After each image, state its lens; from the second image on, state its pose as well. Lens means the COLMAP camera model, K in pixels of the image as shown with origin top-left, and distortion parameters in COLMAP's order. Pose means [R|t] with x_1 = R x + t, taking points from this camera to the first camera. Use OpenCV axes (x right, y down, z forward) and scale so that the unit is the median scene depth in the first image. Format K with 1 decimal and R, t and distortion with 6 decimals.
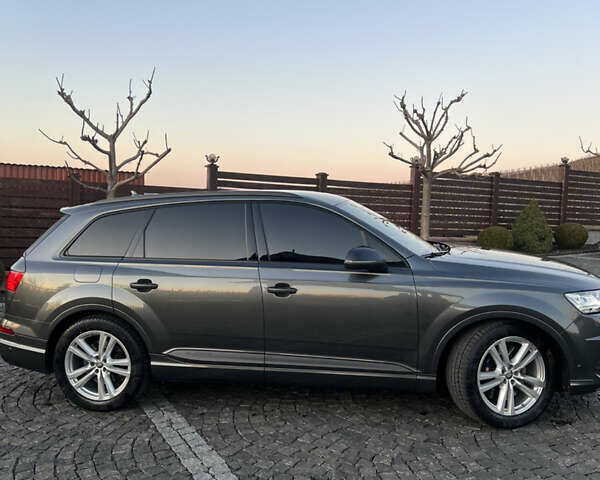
lens RADIAL K [[593.0, 0, 298.6], [0, 593.0, 240.6], [0, 0, 1]] dist [0.029171, 0.000000]
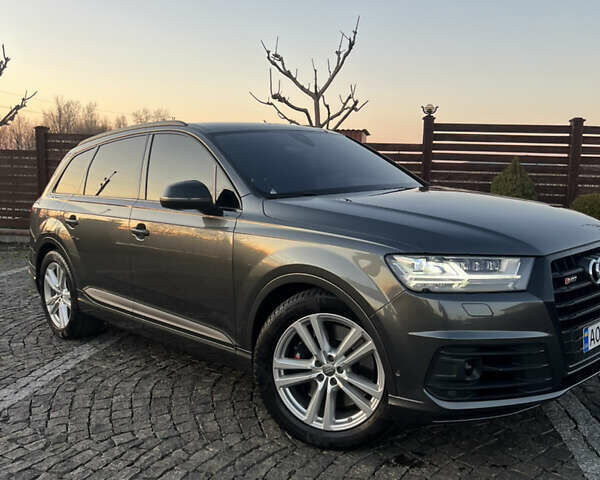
lens RADIAL K [[593.0, 0, 295.9], [0, 593.0, 243.4], [0, 0, 1]] dist [0.029171, 0.000000]
pose [[0.800702, 0.058881, -0.596162, 0.689466], [-0.027625, 0.997728, 0.061440, 0.040997], [0.598425, -0.032727, 0.800510, 0.431443]]
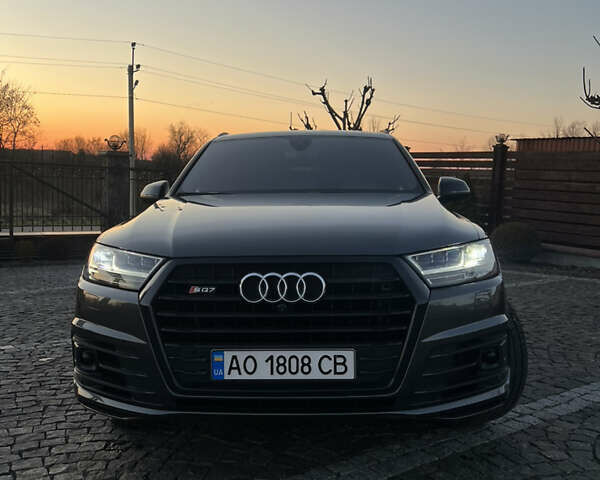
lens RADIAL K [[593.0, 0, 300.1], [0, 593.0, 238.9], [0, 0, 1]] dist [0.029171, 0.000000]
pose [[0.140375, 0.094230, -0.985604, 1.060548], [-0.074625, 0.993636, 0.084370, 0.013769], [0.987282, 0.061708, 0.146513, 1.065550]]
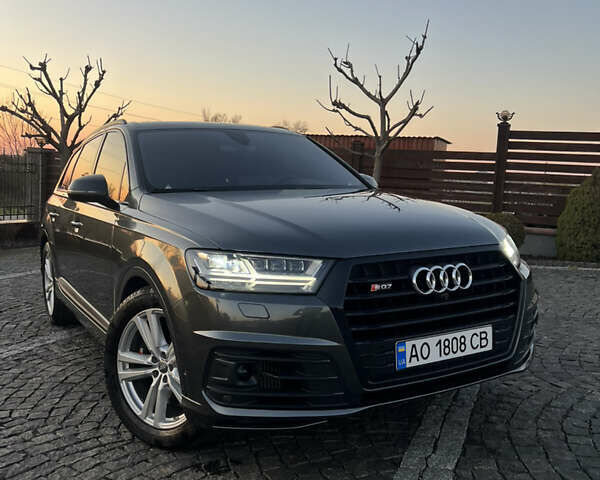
lens RADIAL K [[593.0, 0, 298.0], [0, 593.0, 244.1], [0, 0, 1]] dist [0.029171, 0.000000]
pose [[0.648728, 0.080955, -0.756702, 0.906391], [-0.061649, 0.996648, 0.053772, 0.043167], [0.758519, 0.011767, 0.651545, 0.659129]]
